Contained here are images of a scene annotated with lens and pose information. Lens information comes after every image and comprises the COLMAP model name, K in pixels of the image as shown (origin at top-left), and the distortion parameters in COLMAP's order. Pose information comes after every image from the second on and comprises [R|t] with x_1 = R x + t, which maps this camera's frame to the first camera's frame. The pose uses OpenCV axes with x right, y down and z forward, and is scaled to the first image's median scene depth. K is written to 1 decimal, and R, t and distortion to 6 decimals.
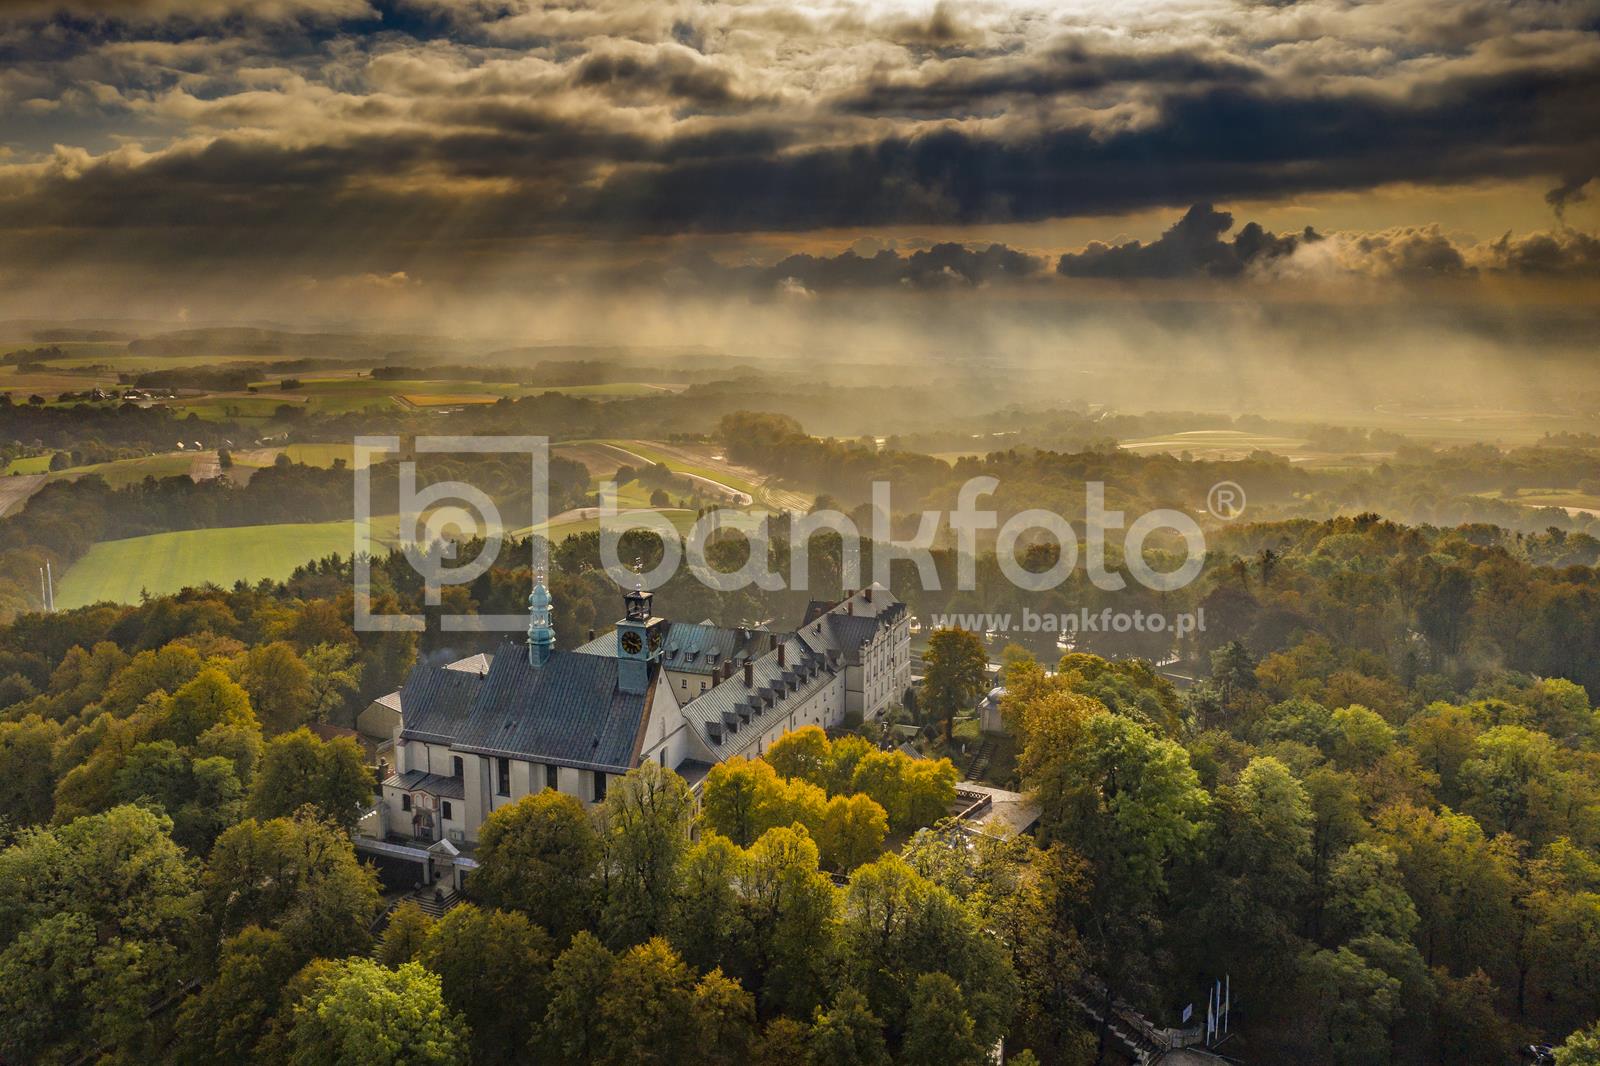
lens RADIAL K [[1239.1, 0, 663.7], [0, 1239.1, 533.0], [0, 0, 1]] dist [-0.004116, -0.000956]
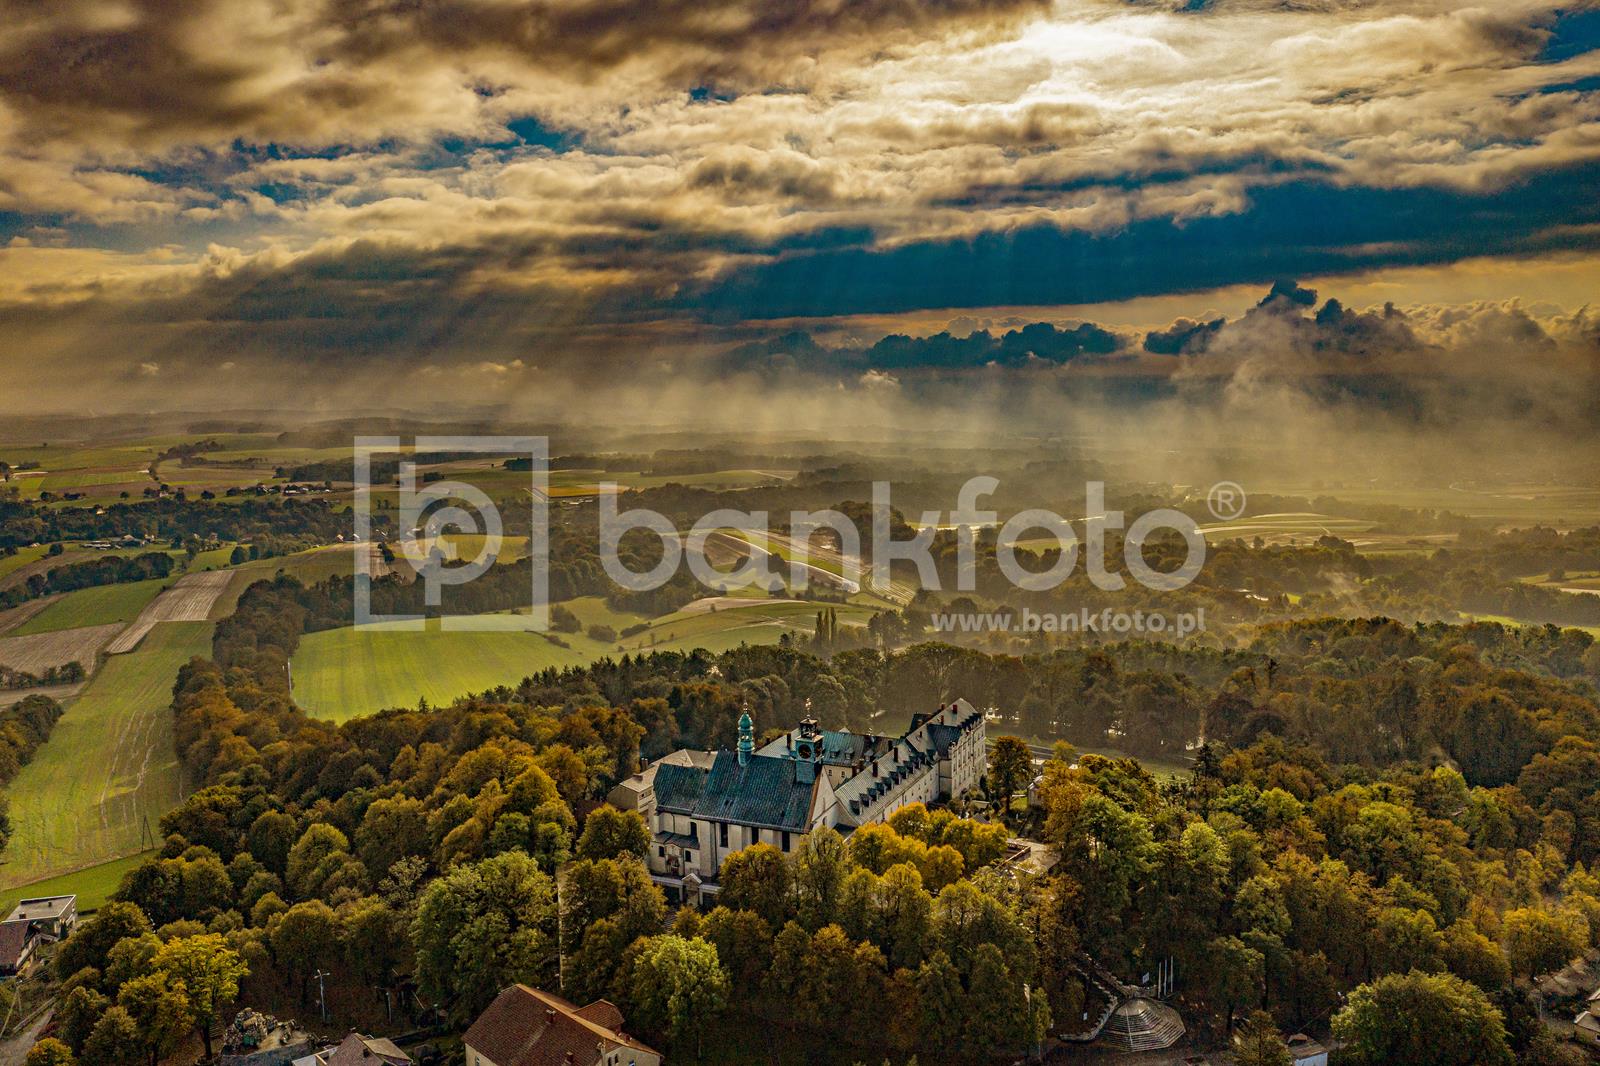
lens RADIAL K [[1257.2, 0, 750.0], [0, 1257.2, 556.0], [0, 0, 1]] dist [-0.001295, 0.000467]
pose [[0.999960, -0.001901, -0.008784, -0.078737], [0.001651, 0.999596, -0.028373, -0.113576], [0.008835, 0.028357, 0.999559, -0.612798]]
